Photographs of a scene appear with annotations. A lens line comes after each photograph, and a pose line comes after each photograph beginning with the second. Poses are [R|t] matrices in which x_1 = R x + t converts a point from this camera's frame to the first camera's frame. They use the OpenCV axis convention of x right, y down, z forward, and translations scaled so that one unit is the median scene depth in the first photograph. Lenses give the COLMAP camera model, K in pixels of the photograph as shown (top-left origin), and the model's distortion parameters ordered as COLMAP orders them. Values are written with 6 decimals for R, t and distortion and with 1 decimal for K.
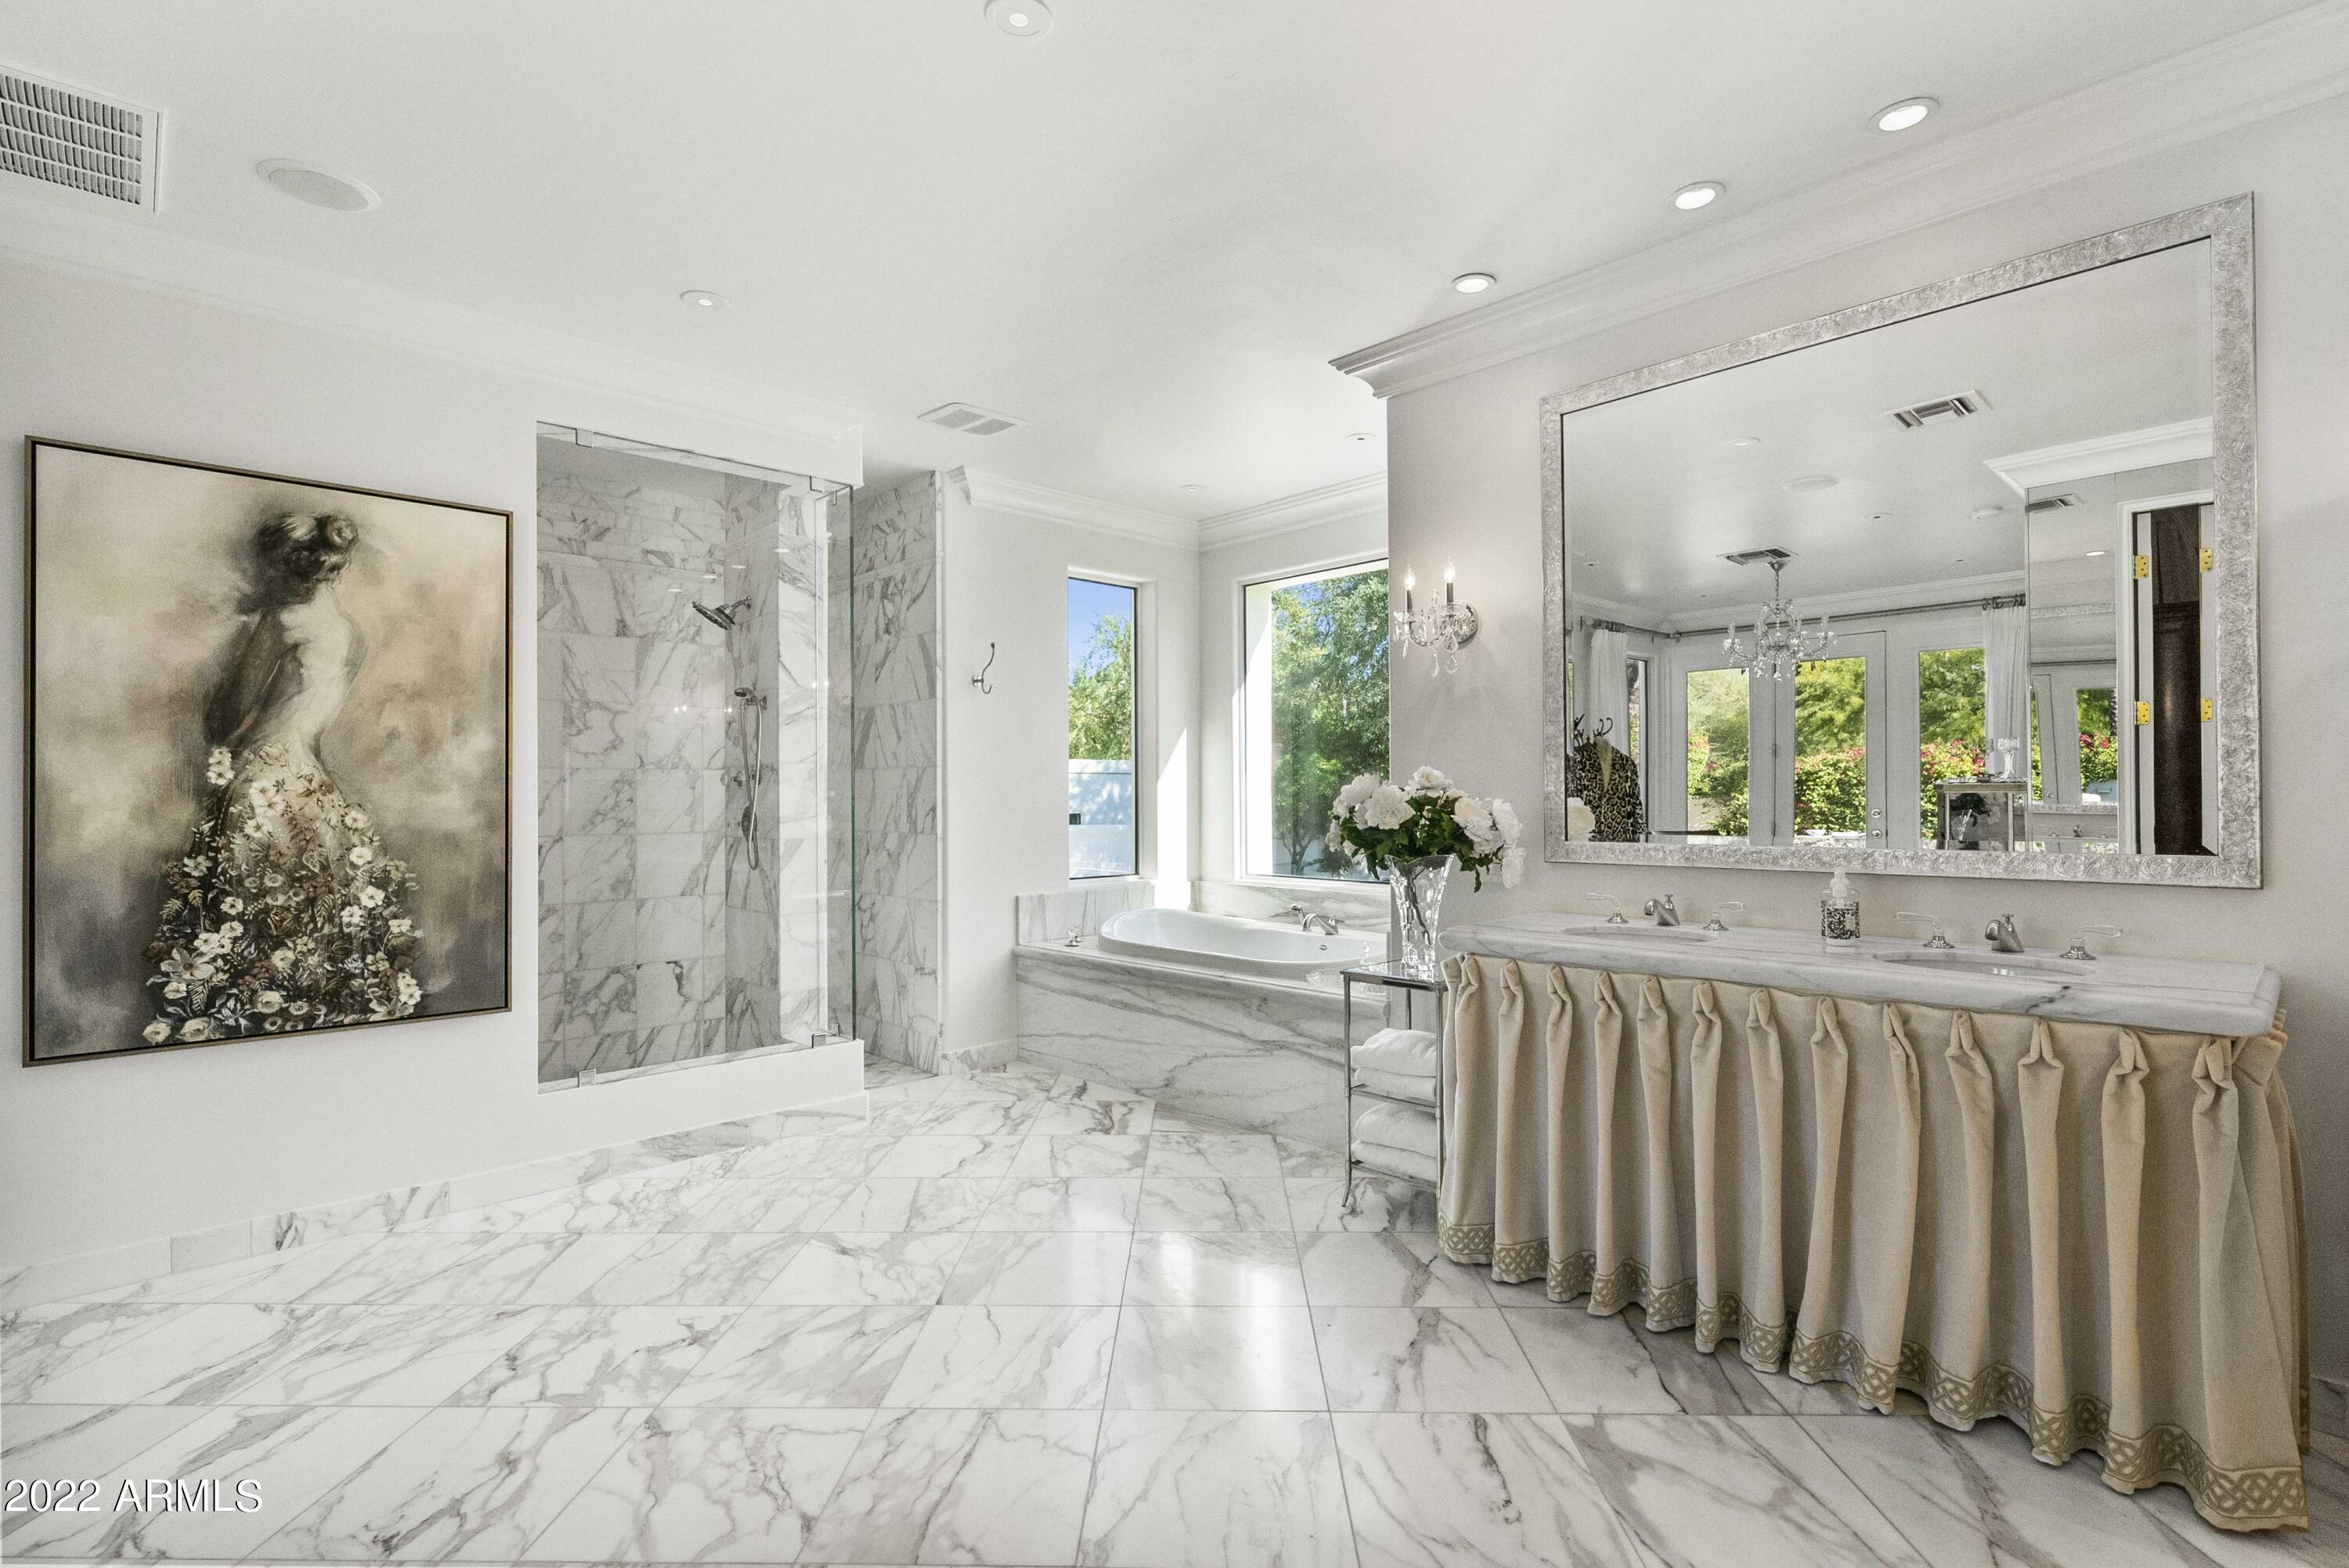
lens RADIAL K [[1114.2, 0, 1176.3], [0, 1114.2, 794.6], [0, 0, 1]] dist [0.000341, -0.000048]
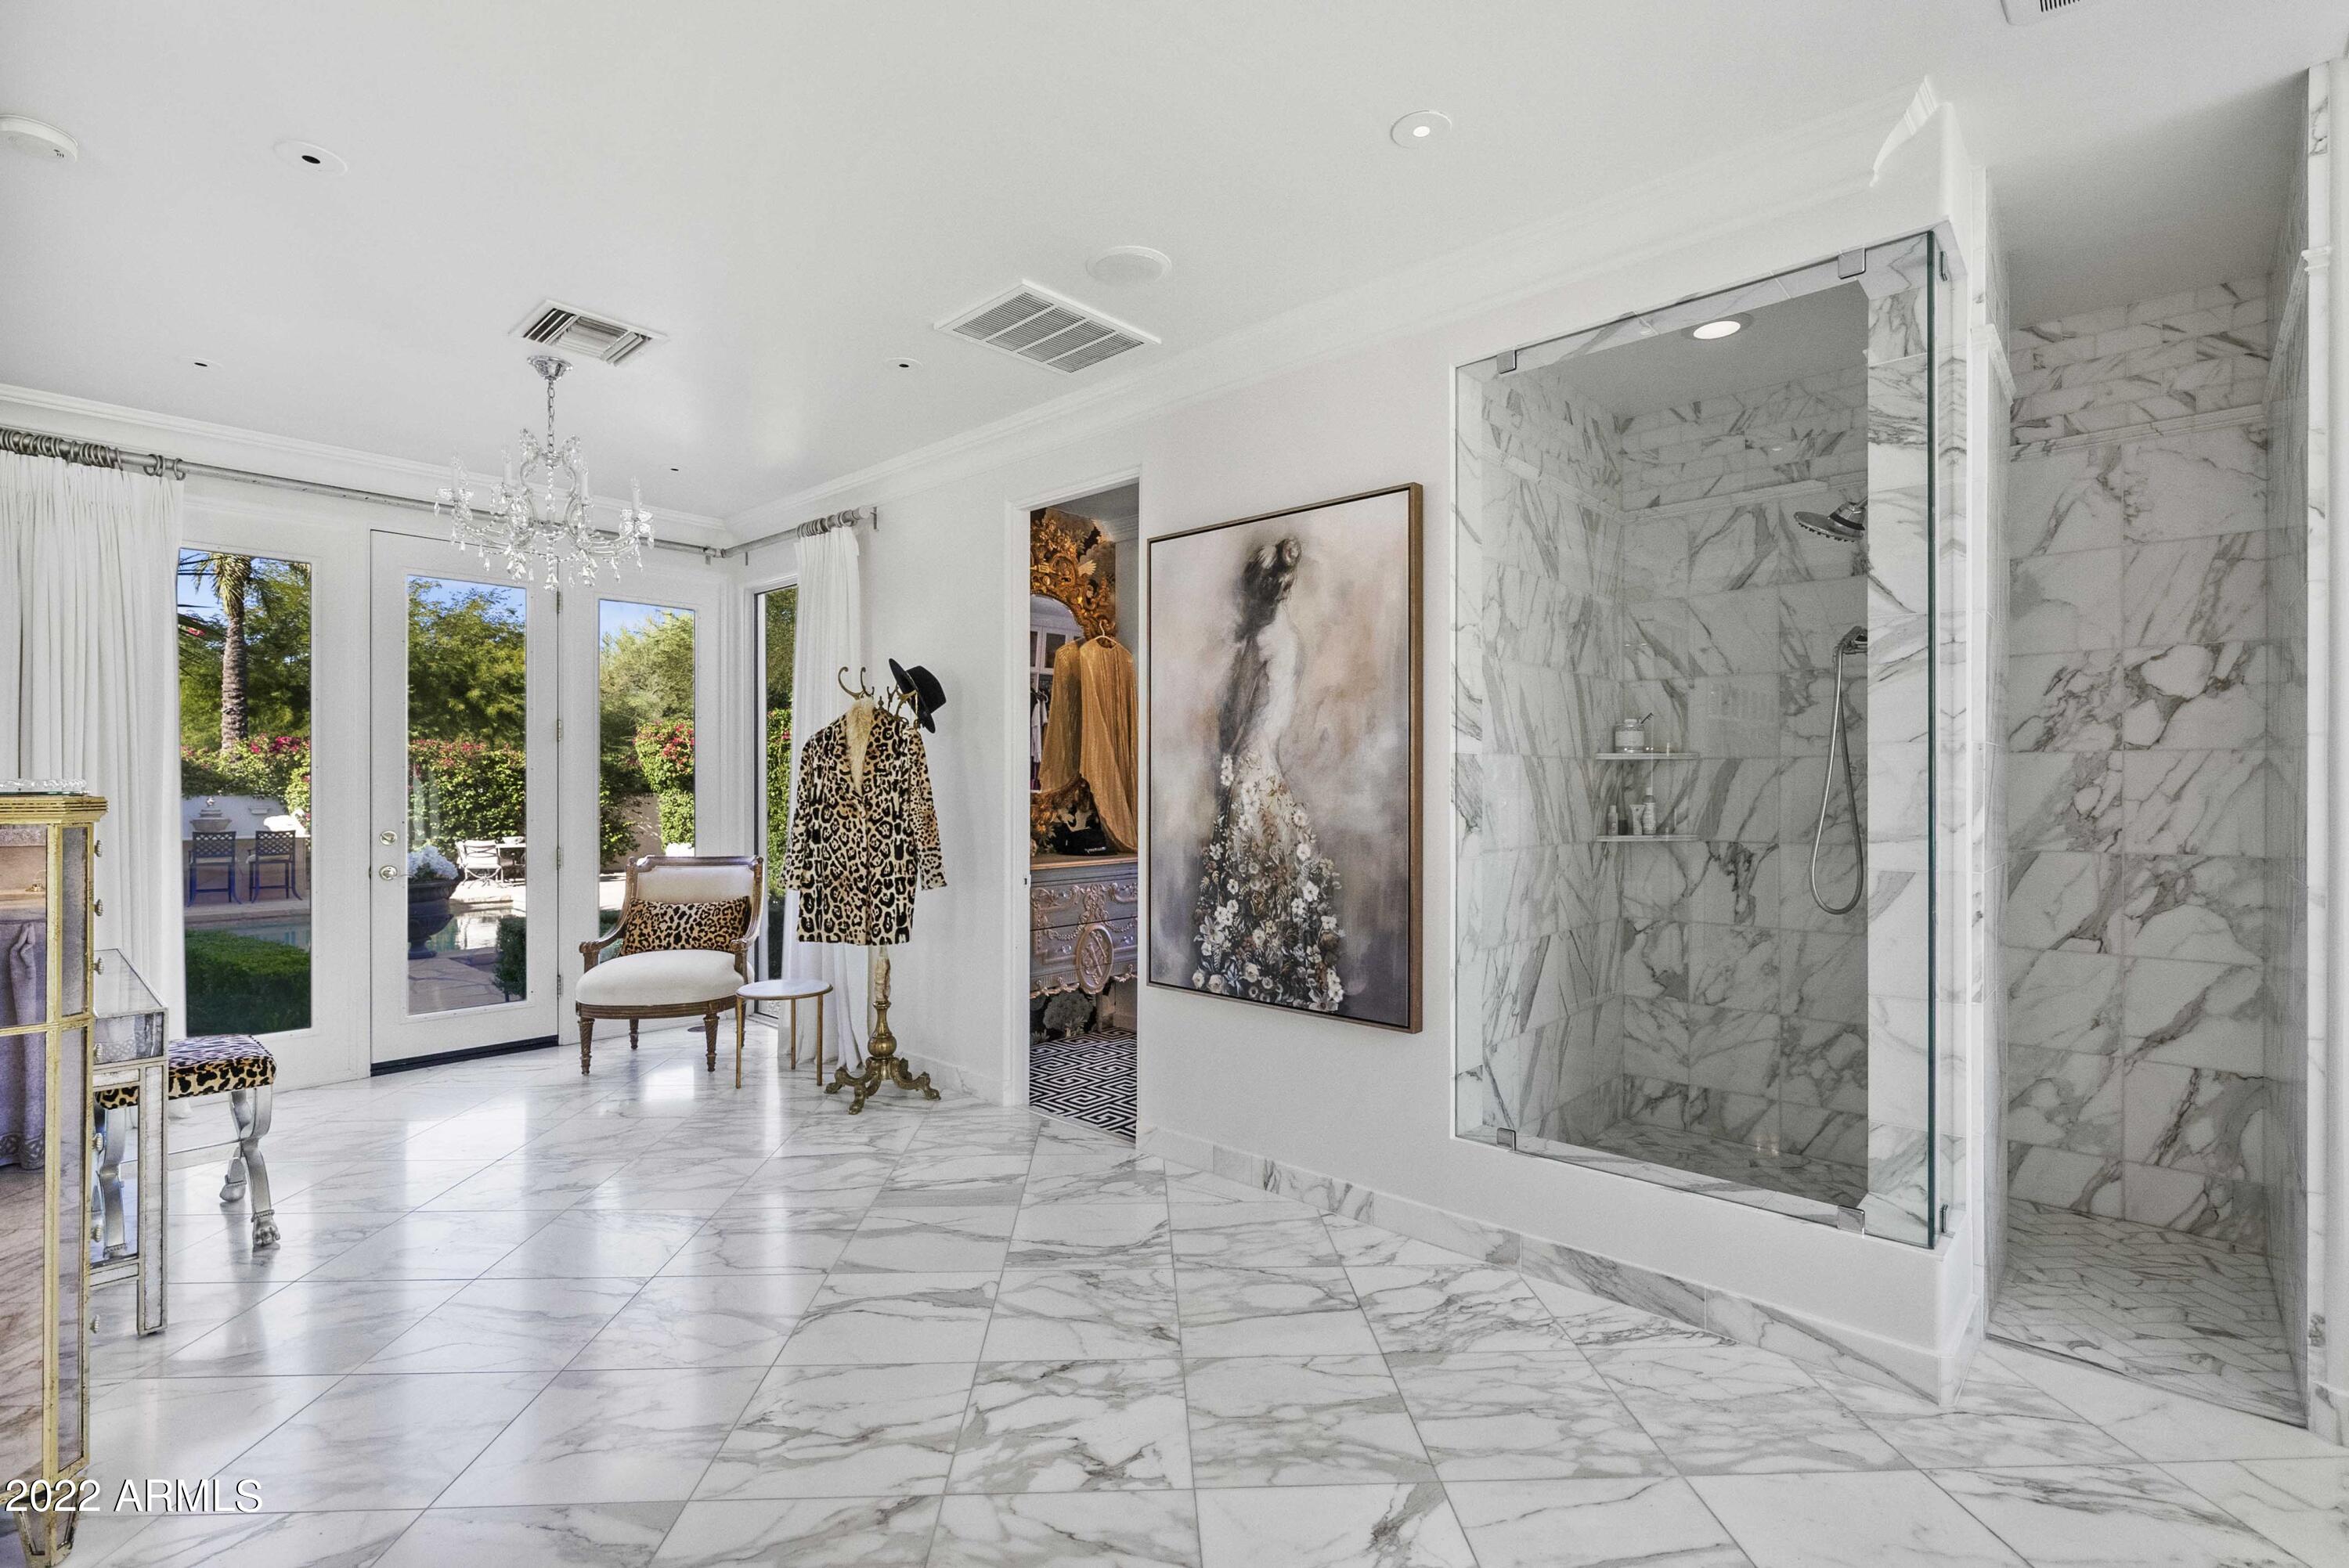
lens RADIAL K [[1076.4, 0, 1168.8], [0, 1076.4, 787.8], [0, 0, 1]] dist [0.001444, 0.000009]
pose [[0.068006, 0.006429, -0.997664, 0.288784], [0.003665, 0.999971, 0.006694, -0.013835], [0.997678, -0.004112, 0.067980, 0.812149]]
